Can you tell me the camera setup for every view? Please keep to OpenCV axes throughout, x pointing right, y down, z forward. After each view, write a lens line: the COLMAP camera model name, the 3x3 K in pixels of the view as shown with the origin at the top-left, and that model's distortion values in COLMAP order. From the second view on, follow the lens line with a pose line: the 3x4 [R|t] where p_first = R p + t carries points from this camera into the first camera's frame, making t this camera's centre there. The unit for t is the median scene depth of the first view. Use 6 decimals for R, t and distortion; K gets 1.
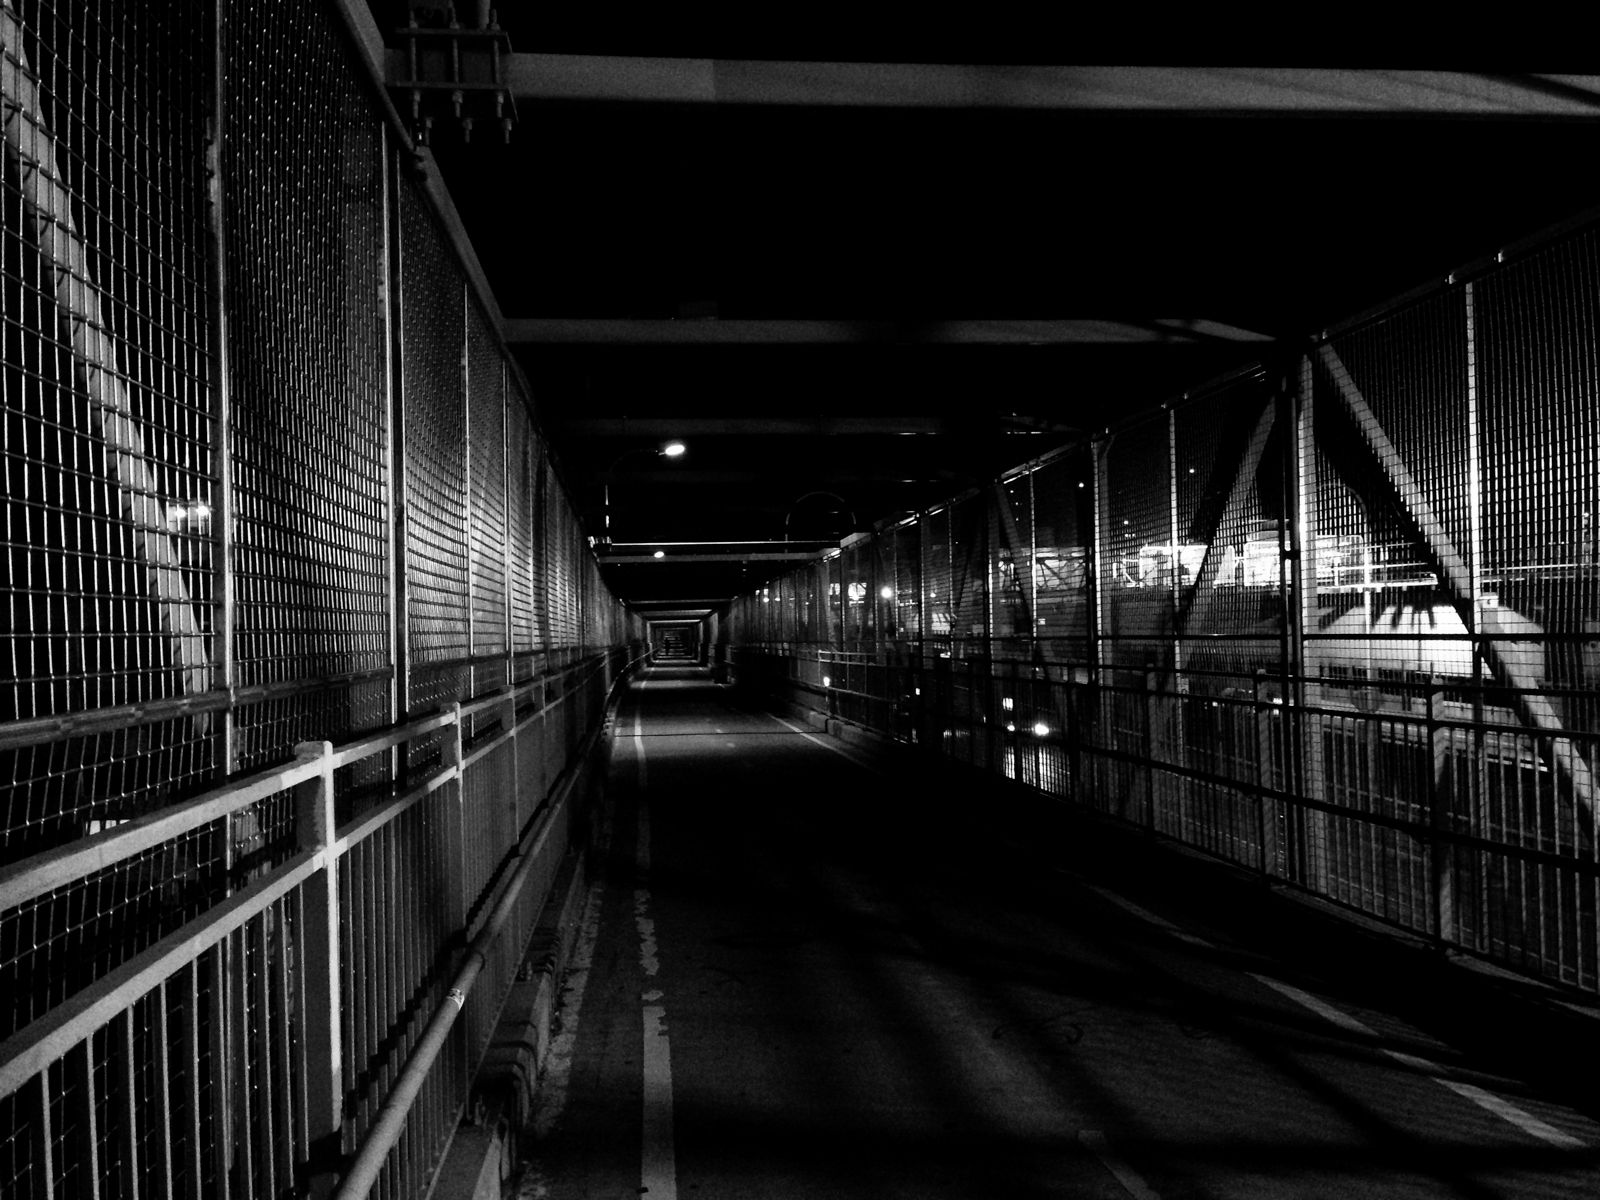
lens RADIAL K [[1523.1, 0, 804.1], [0, 1523.1, 603.4], [0, 0, 1]] dist [-0.133082, 0.000000]
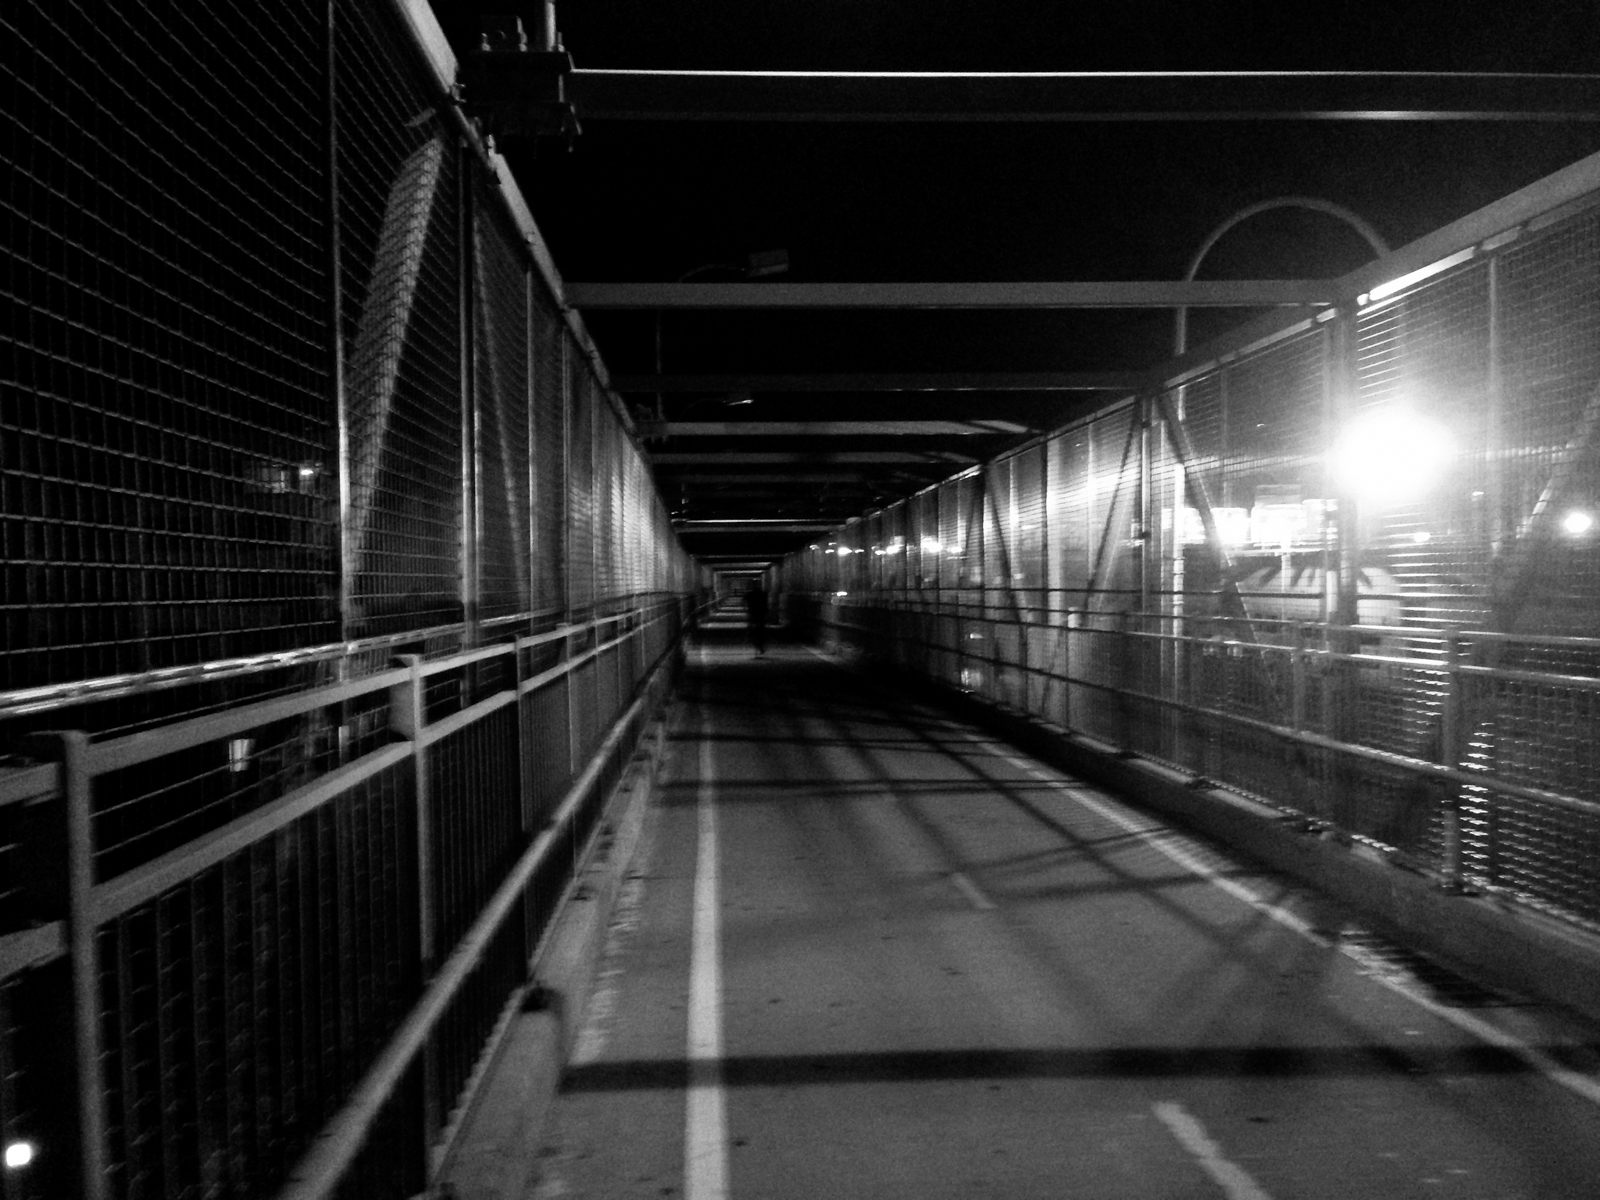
lens RADIAL K [[1523.1, 0, 797.5], [0, 1523.1, 600.6], [0, 0, 1]] dist [-0.133082, 0.000000]
pose [[0.998692, 0.013541, -0.049311, 0.039279], [-0.012034, 0.999455, 0.030728, -0.007126], [0.049701, -0.030095, 0.998311, -0.345369]]
